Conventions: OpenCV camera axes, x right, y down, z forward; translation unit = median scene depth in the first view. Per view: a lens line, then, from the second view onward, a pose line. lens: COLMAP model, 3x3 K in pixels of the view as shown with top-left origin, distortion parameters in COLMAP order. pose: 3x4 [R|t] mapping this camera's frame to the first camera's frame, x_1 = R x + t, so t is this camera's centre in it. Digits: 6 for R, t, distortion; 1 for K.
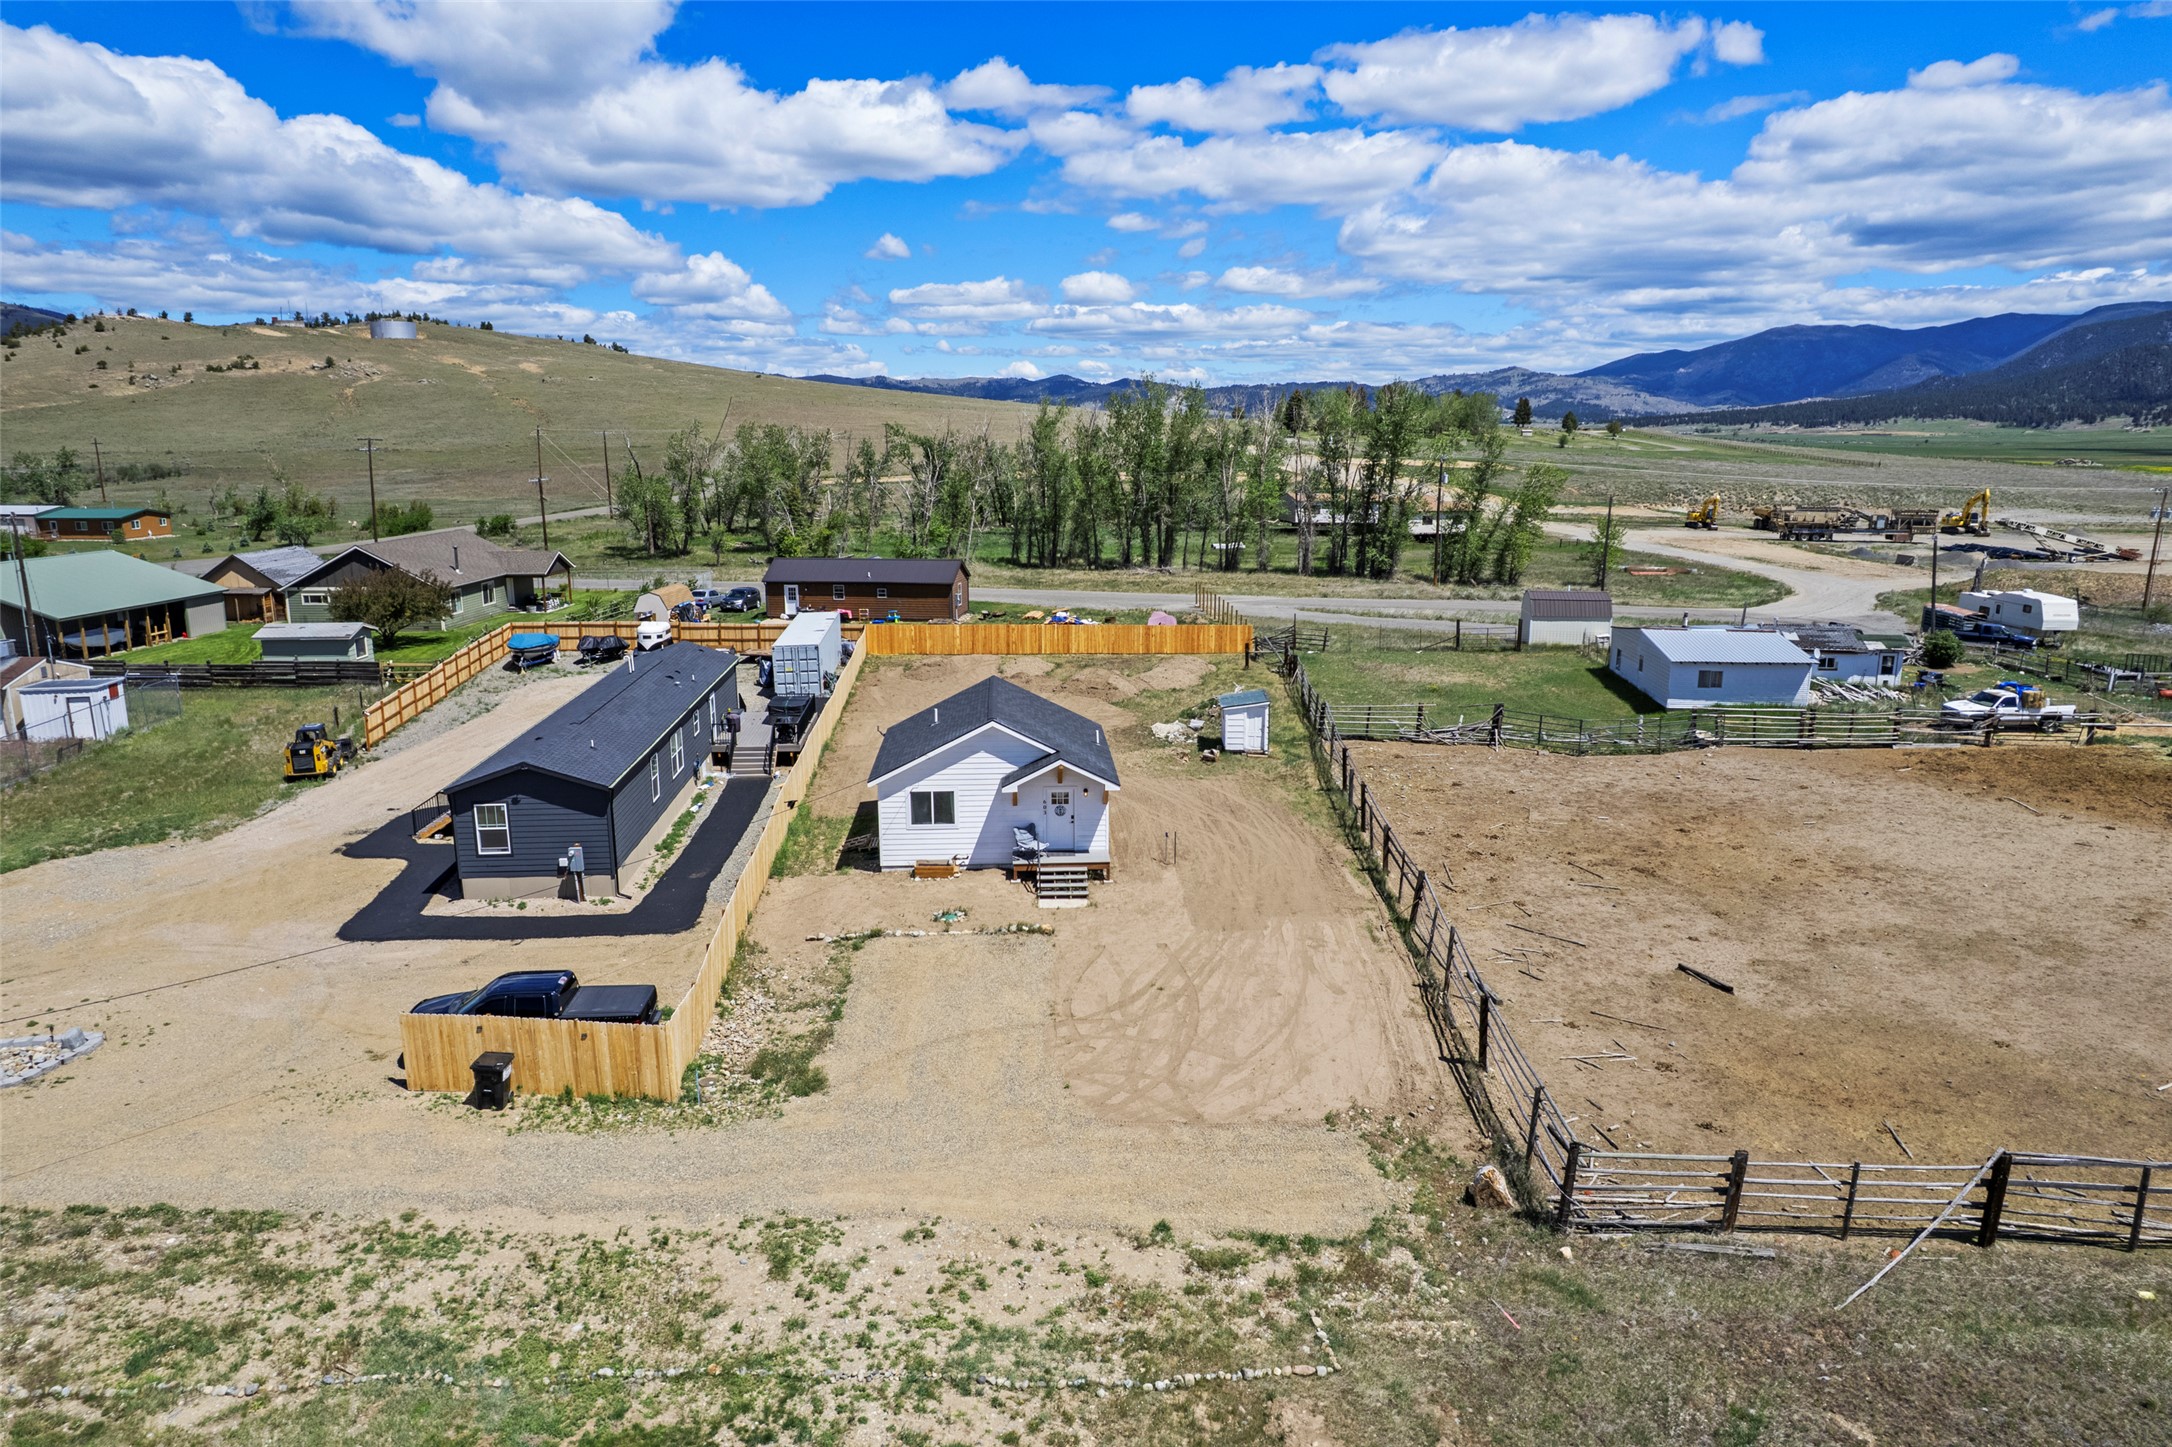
lens RADIAL K [[1400.6, 0, 1082.7], [0, 1400.6, 778.0], [0, 0, 1]] dist [-0.061454, 0.066270]
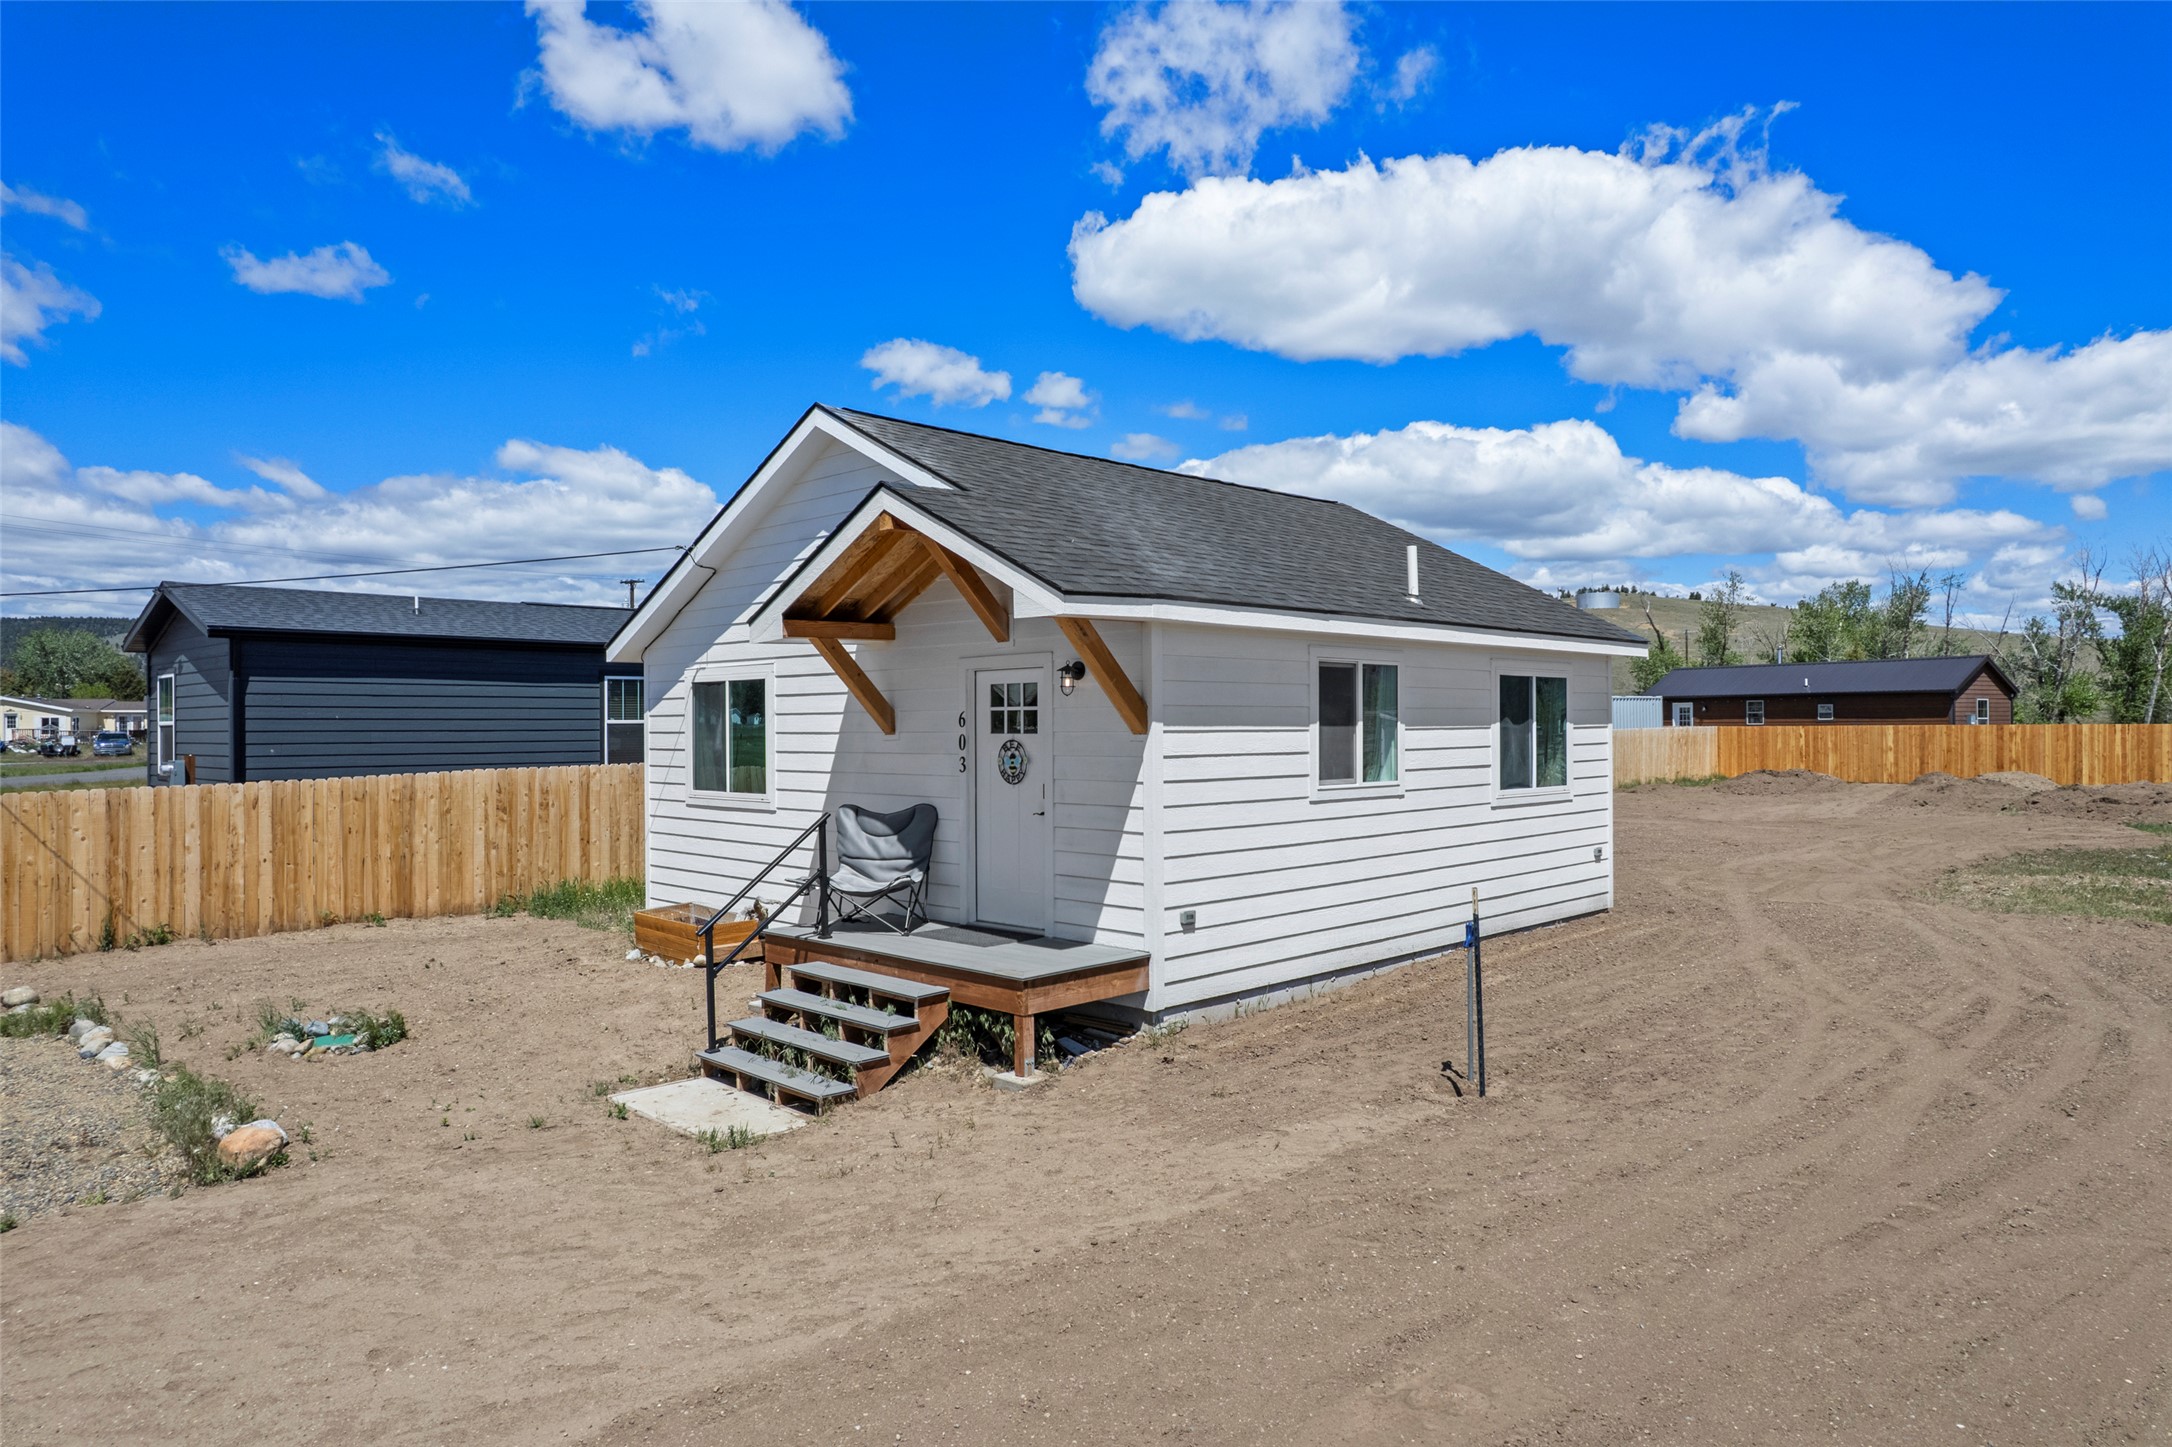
lens RADIAL K [[1397.3, 0, 1086.0], [0, 1397.3, 723.5], [0, 0, 1]] dist [-0.078059, 0.079796]
pose [[0.667180, -0.001335, -0.744895, 0.090505], [-0.182723, 0.969152, -0.165397, 0.028689], [0.722138, 0.246459, 0.646355, 0.447967]]
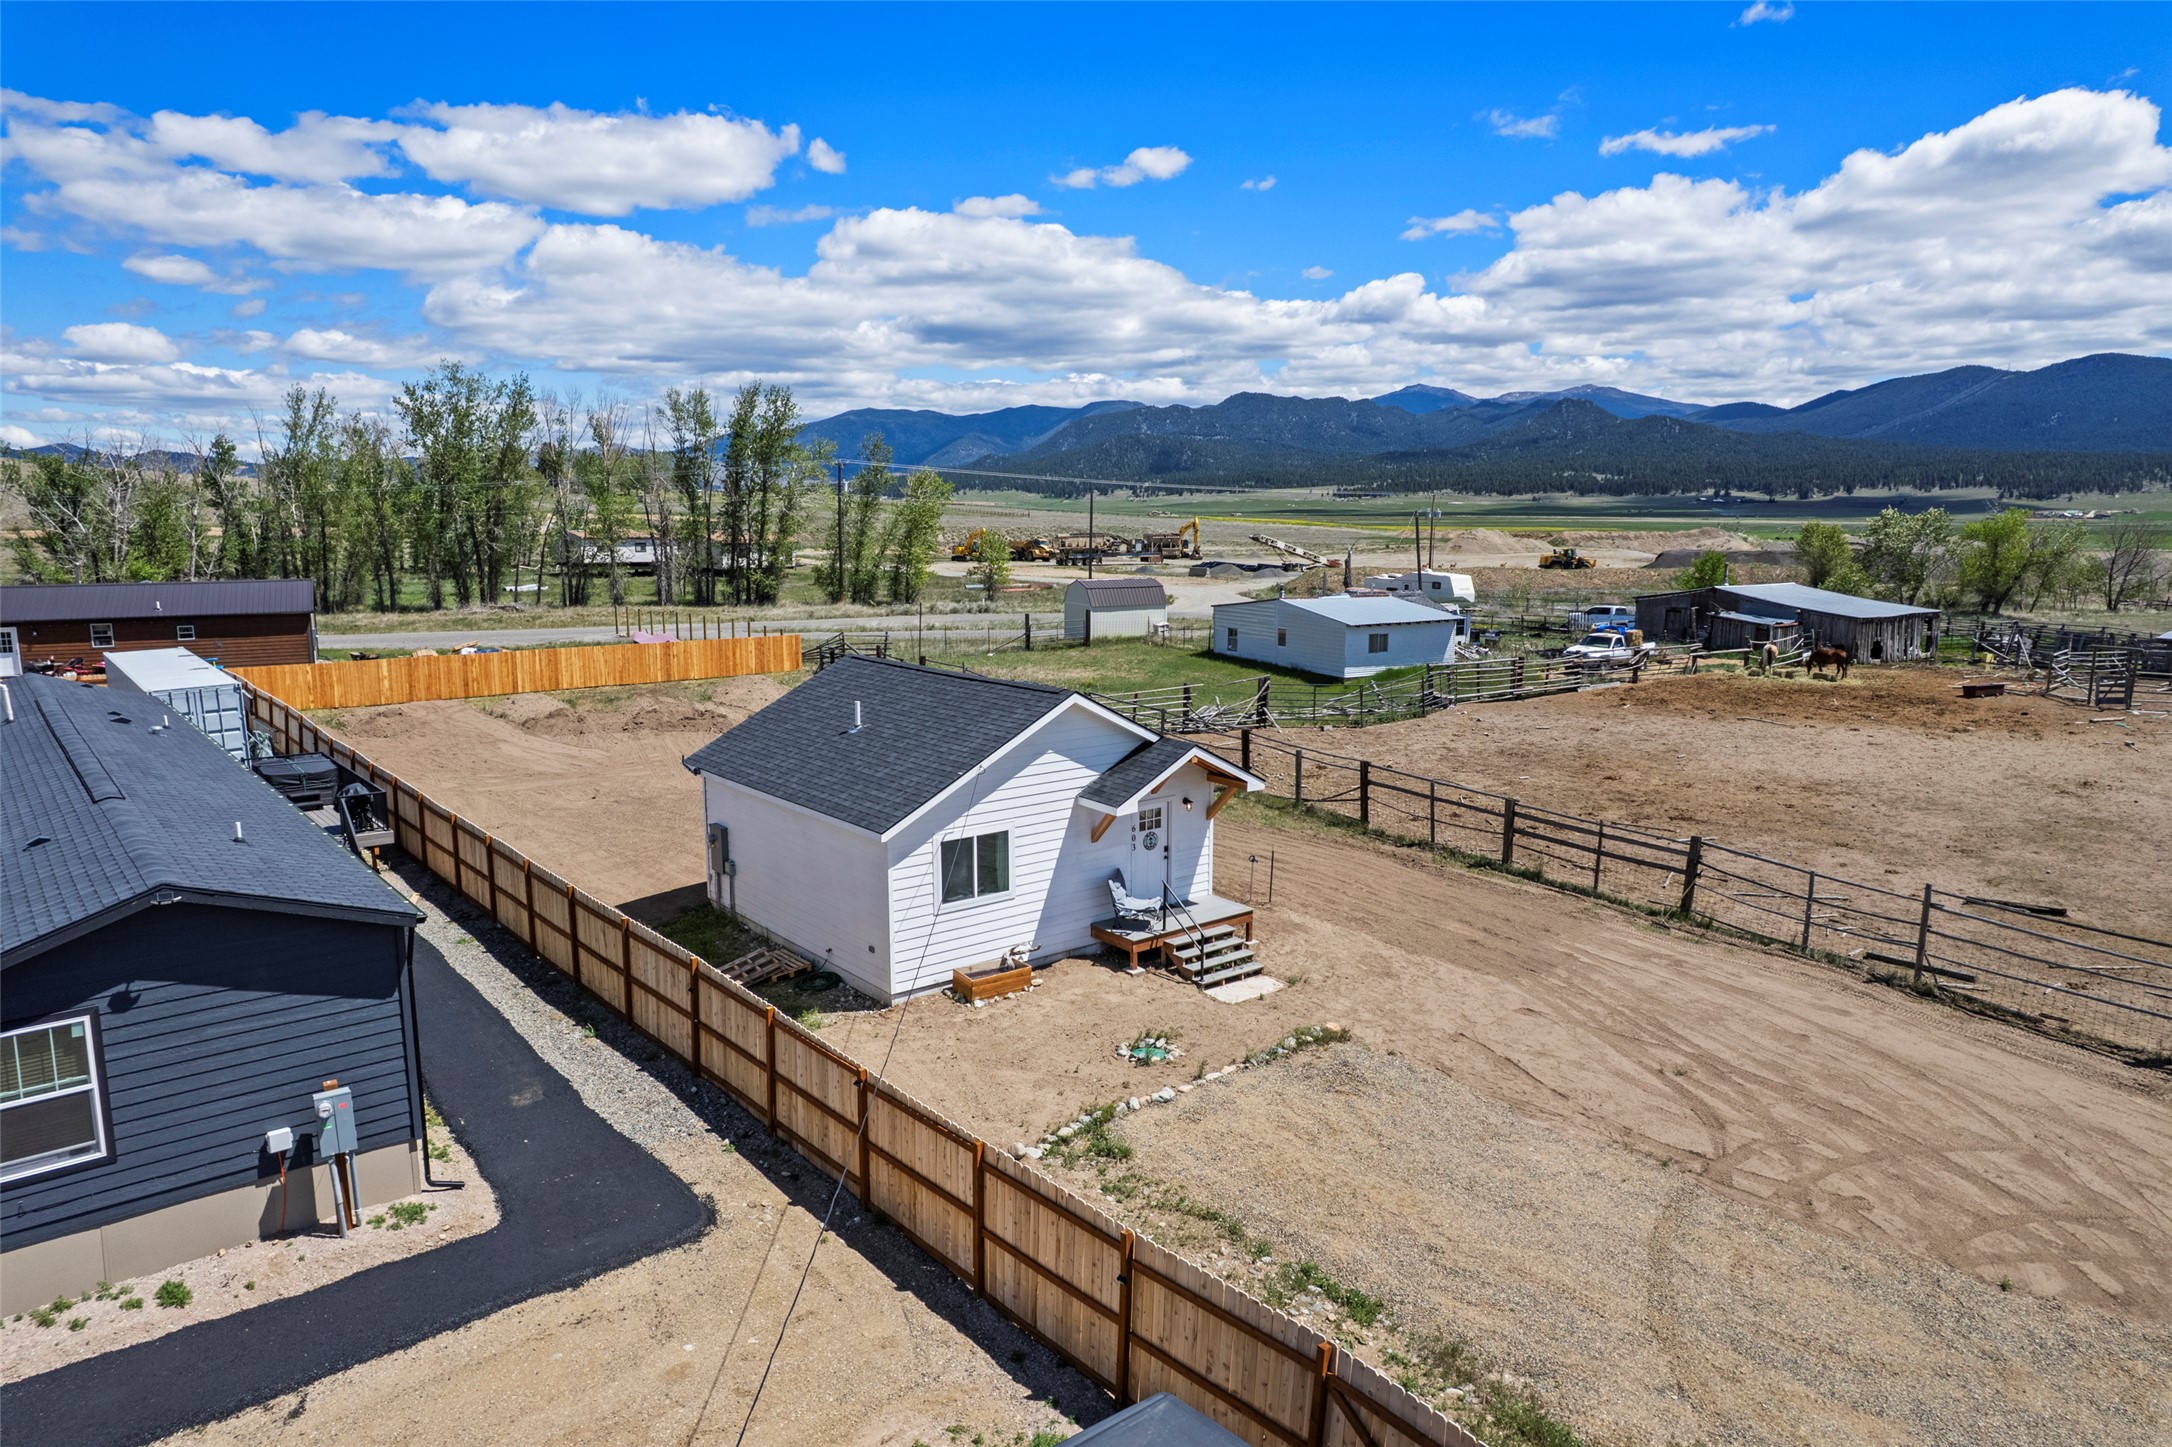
lens RADIAL K [[1405.0, 0, 1086.5], [0, 1405.0, 698.5], [0, 0, 1]] dist [-0.088822, 0.081272]
pose [[0.811783, -0.079150, 0.578570, -0.198013], [0.142906, 0.987573, -0.065406, -0.000619], [-0.566203, 0.135777, 0.813006, 0.276143]]
